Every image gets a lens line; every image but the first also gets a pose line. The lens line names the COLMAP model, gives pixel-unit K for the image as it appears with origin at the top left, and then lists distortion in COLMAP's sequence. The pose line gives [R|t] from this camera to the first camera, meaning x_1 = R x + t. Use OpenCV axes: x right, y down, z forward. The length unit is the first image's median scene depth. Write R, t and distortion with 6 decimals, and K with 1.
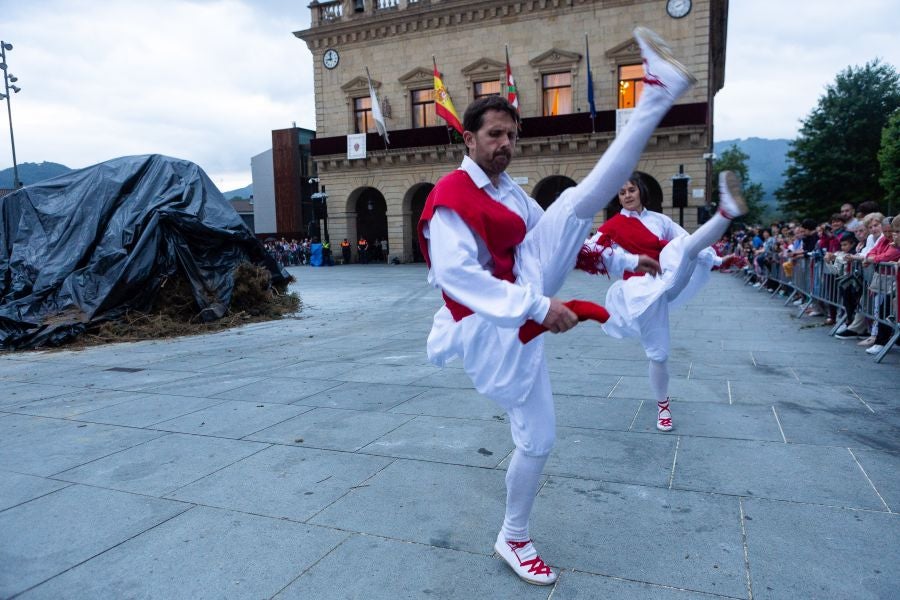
lens RADIAL K [[594.8, 0, 453.0], [0, 594.8, 293.6], [0, 0, 1]] dist [-0.015848, -0.004704]
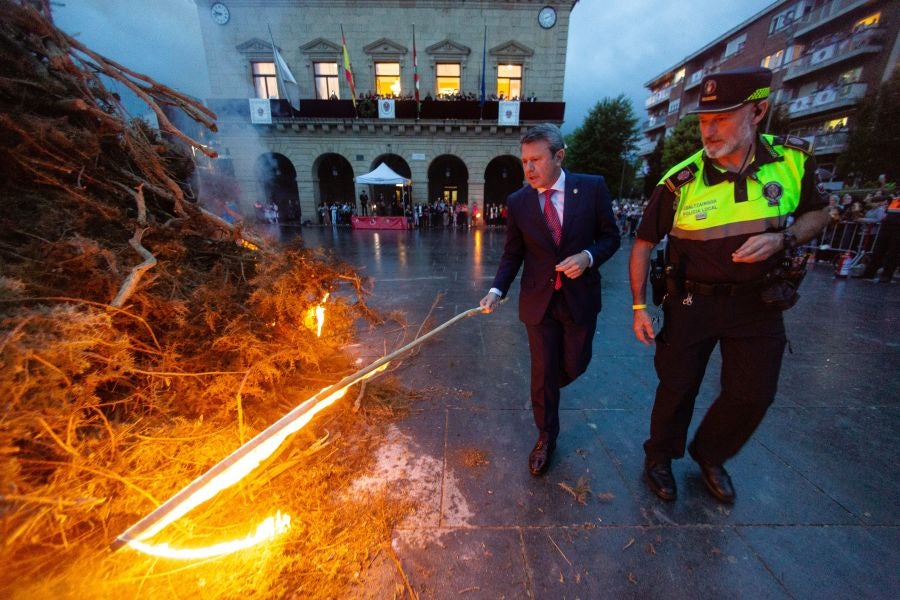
lens RADIAL K [[347.1, 0, 457.1], [0, 347.1, 300.1], [0, 0, 1]] dist [0.003833, -0.001338]
pose [[0.920844, -0.077806, 0.382091, -0.106992], [0.013271, 0.985576, 0.168711, -0.016113], [-0.389706, -0.150286, 0.908594, 0.259334]]
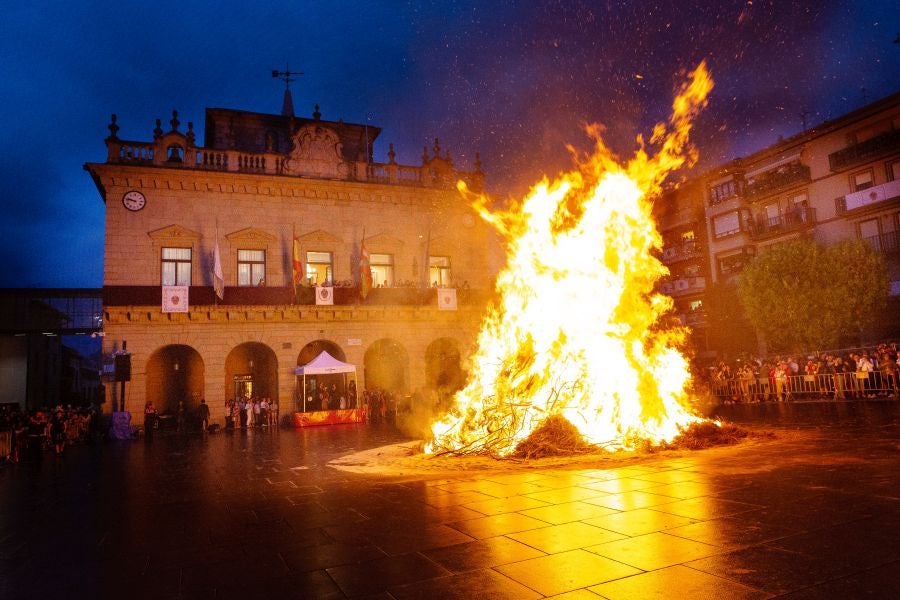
lens RADIAL K [[596.5, 0, 459.3], [0, 596.5, 311.4], [0, 0, 1]] dist [-0.040228, 0.013885]
pose [[0.688386, 0.066800, 0.722262, -0.531619], [0.120253, 0.971460, -0.204461, 0.003293], [-0.715307, 0.227603, 0.660707, 0.115919]]
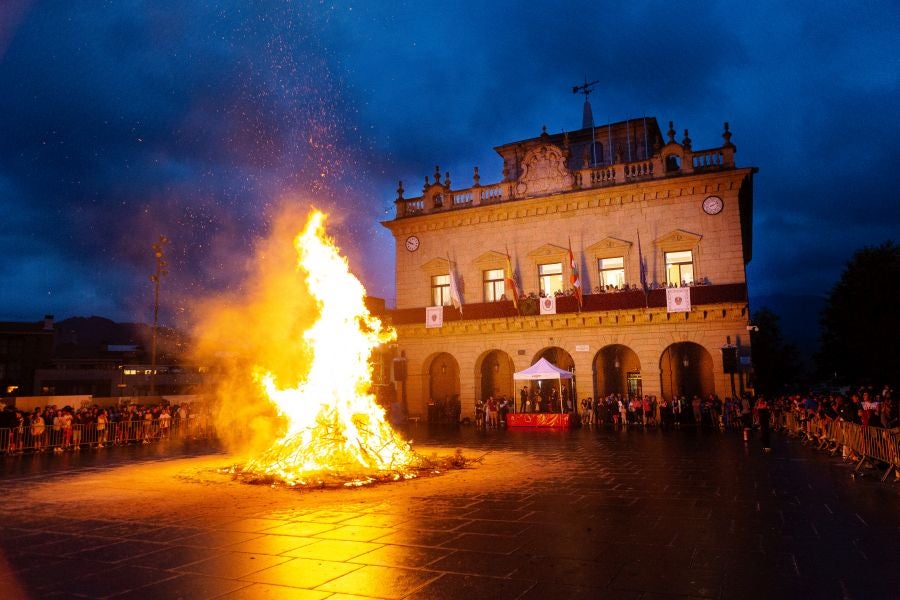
lens RADIAL K [[602.9, 0, 461.4], [0, 602.9, 303.3], [0, 0, 1]] dist [-0.024438, 0.005634]
pose [[0.999434, 0.000563, -0.033640, -0.074286], [-0.008763, 0.969708, -0.244112, 0.007649], [0.032484, 0.244268, 0.969163, -0.128296]]
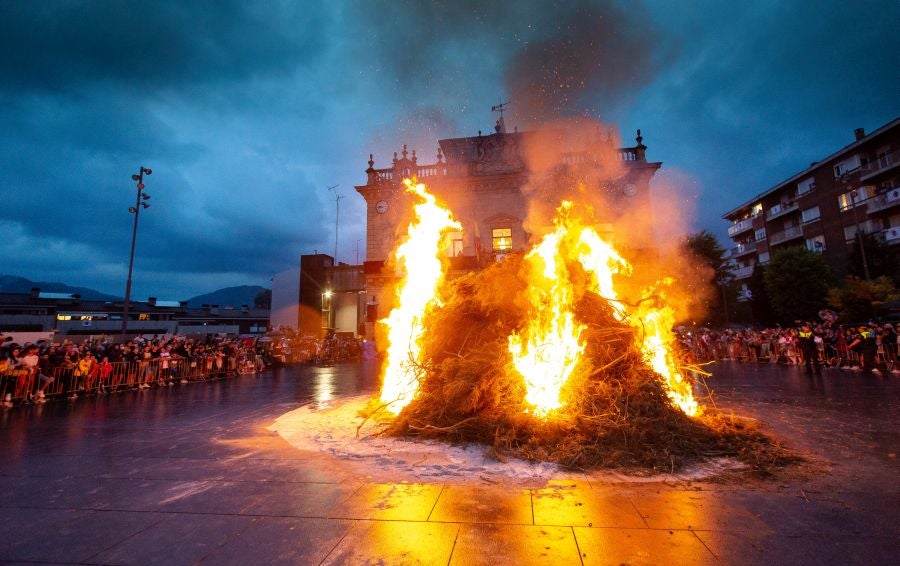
lens RADIAL K [[407.1, 0, 448.2], [0, 407.1, 262.0], [0, 0, 1]] dist [0.007804, -0.003663]
pose [[0.971240, 0.043056, 0.234179, -0.292181], [0.024289, 0.960469, -0.277327, -0.003334], [-0.236863, 0.275038, 0.931799, 0.116952]]
